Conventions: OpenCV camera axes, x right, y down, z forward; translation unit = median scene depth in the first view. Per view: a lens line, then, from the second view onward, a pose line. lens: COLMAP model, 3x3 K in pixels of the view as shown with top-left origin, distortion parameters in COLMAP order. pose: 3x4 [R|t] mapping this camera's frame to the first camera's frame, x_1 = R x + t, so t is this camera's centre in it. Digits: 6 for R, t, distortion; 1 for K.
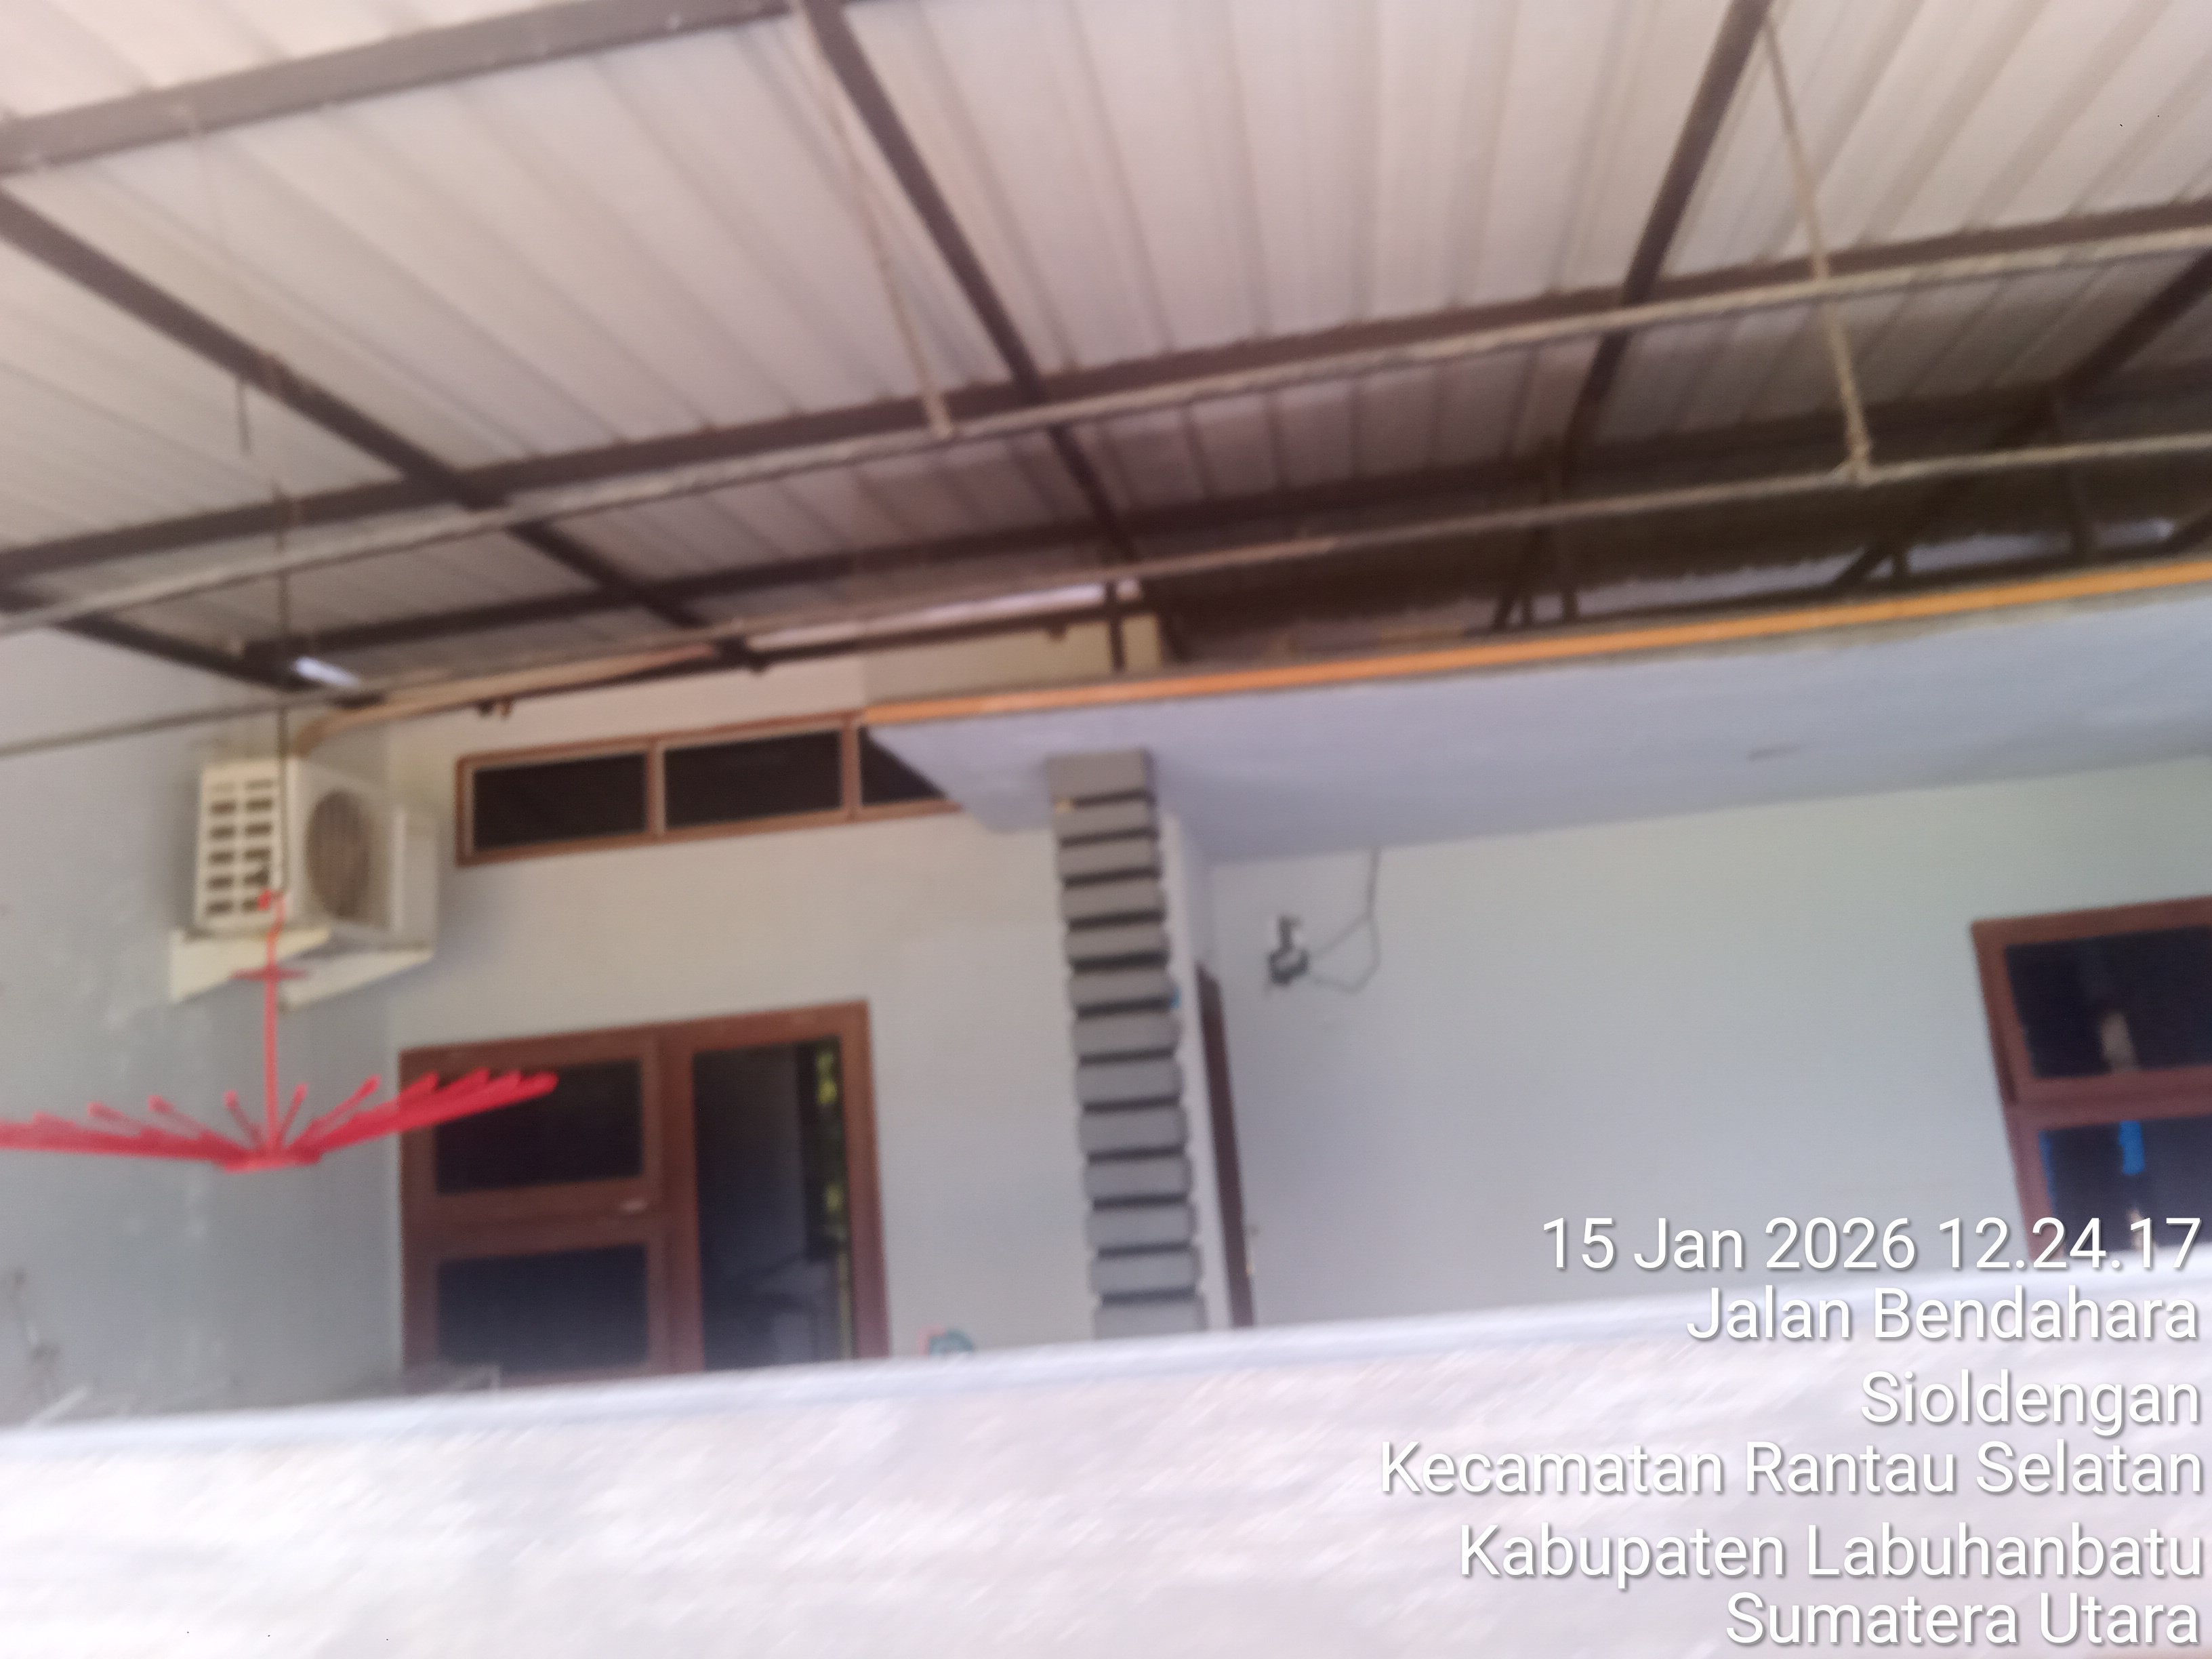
lens RADIAL K [[1490.5, 0, 1112.3], [0, 1490.5, 834.9], [0, 0, 1]] dist [0.004166, -0.005036]
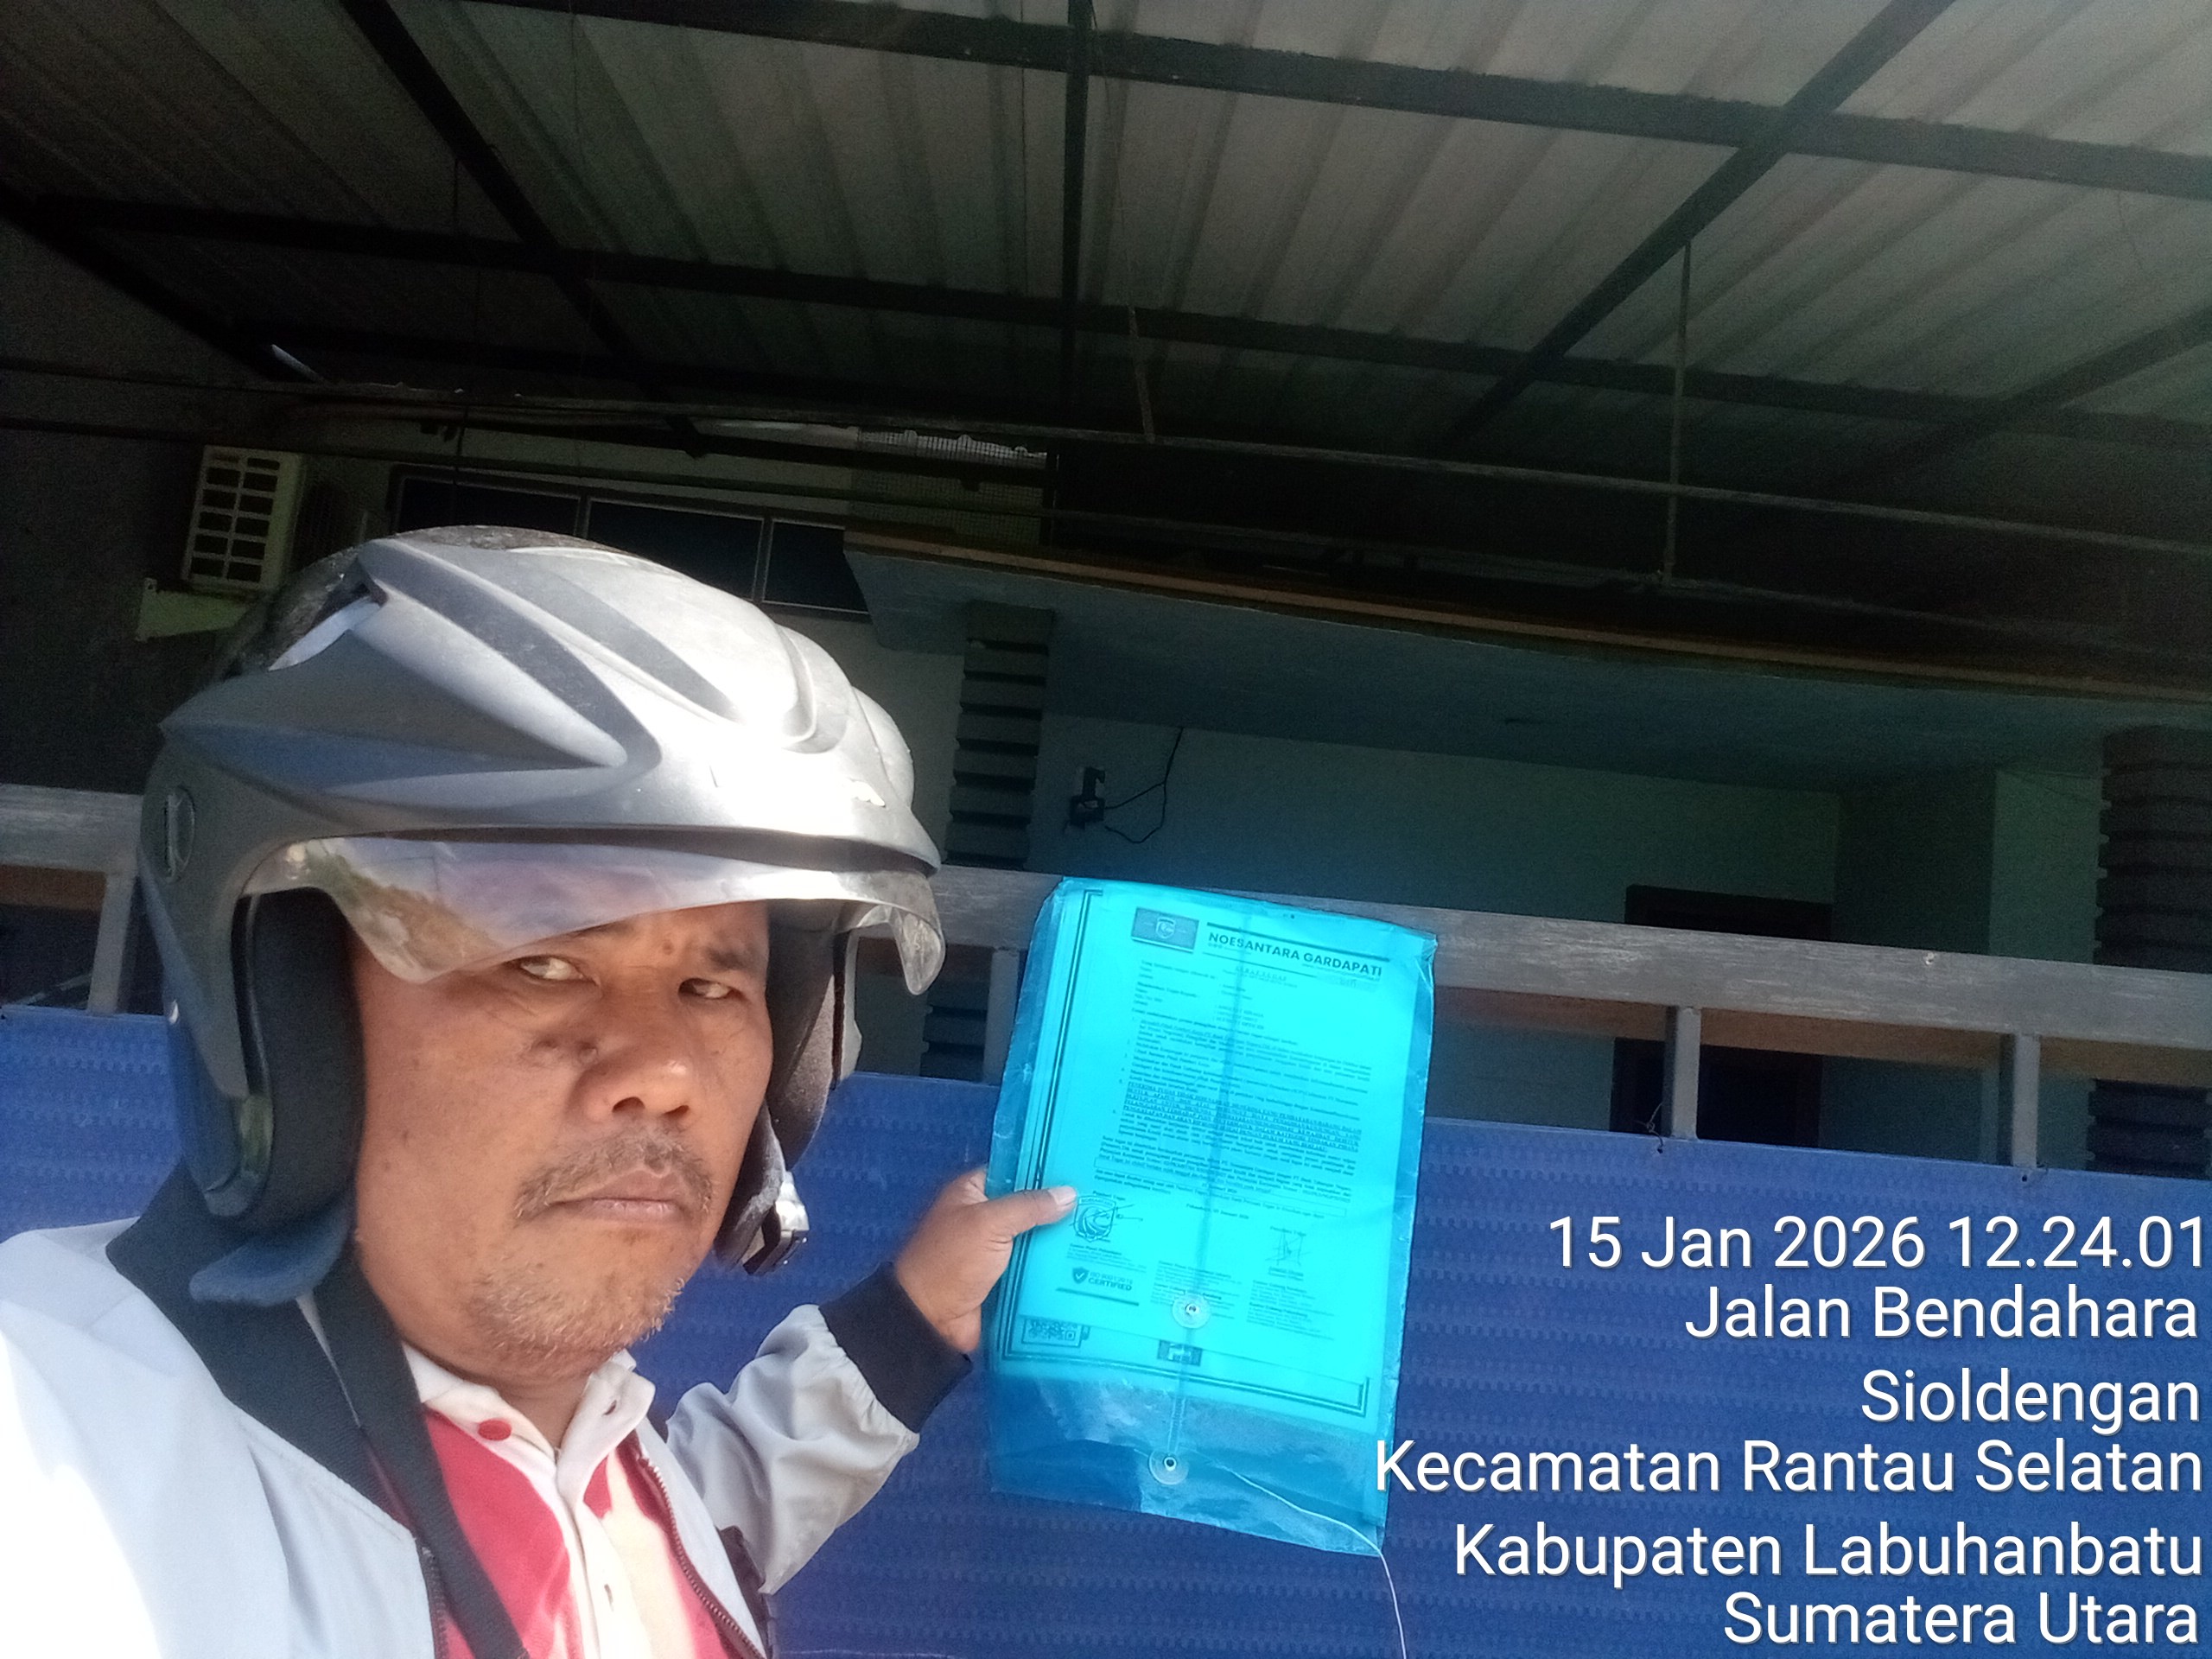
lens RADIAL K [[1470.1, 0, 1102.7], [0, 1470.1, 836.7], [0, 0, 1]] dist [0.006086, 0.000237]
pose [[0.963550, 0.196029, 0.182052, -0.123291], [-0.215245, 0.972178, 0.092414, -0.000509], [-0.158871, -0.128232, 0.978936, -0.185971]]
